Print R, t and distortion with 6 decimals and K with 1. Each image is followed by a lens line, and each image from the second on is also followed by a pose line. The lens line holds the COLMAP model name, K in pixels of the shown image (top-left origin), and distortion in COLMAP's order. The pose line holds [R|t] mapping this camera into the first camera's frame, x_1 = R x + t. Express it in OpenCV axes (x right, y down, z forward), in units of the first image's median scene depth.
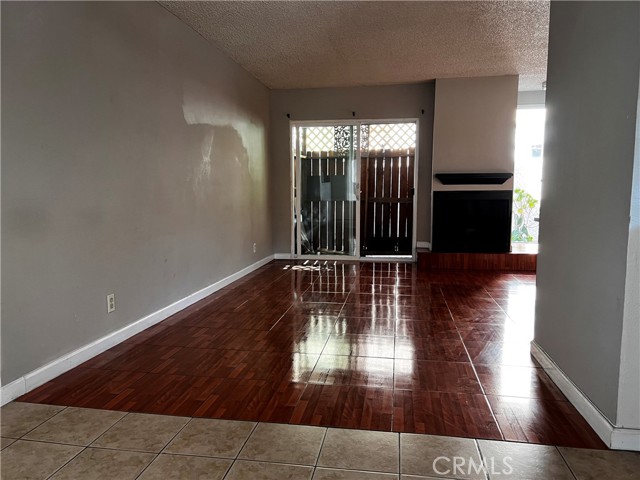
lens RADIAL K [[483.1, 0, 320.0], [0, 483.1, 240.0], [0, 0, 1]] dist [0.060103, 0.000702]
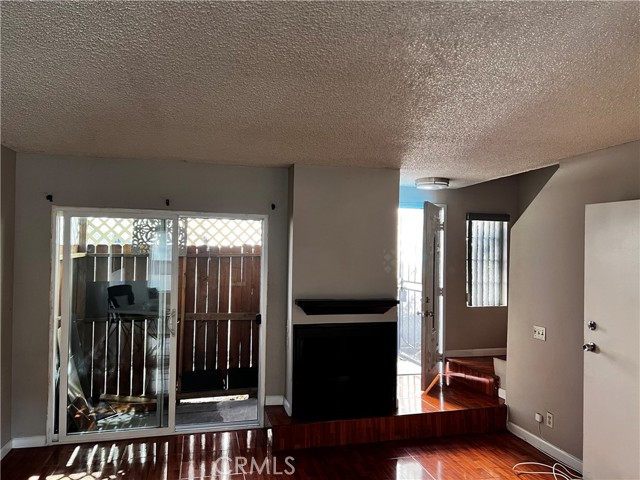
lens RADIAL K [[483.1, 0, 320.0], [0, 483.1, 240.0], [0, 0, 1]] dist [0.060103, 0.000702]
pose [[0.919147, 0.019398, 0.393437, 0.001921], [0.028704, 0.992833, -0.116009, -0.122773], [-0.392868, 0.117922, 0.912003, 0.321289]]
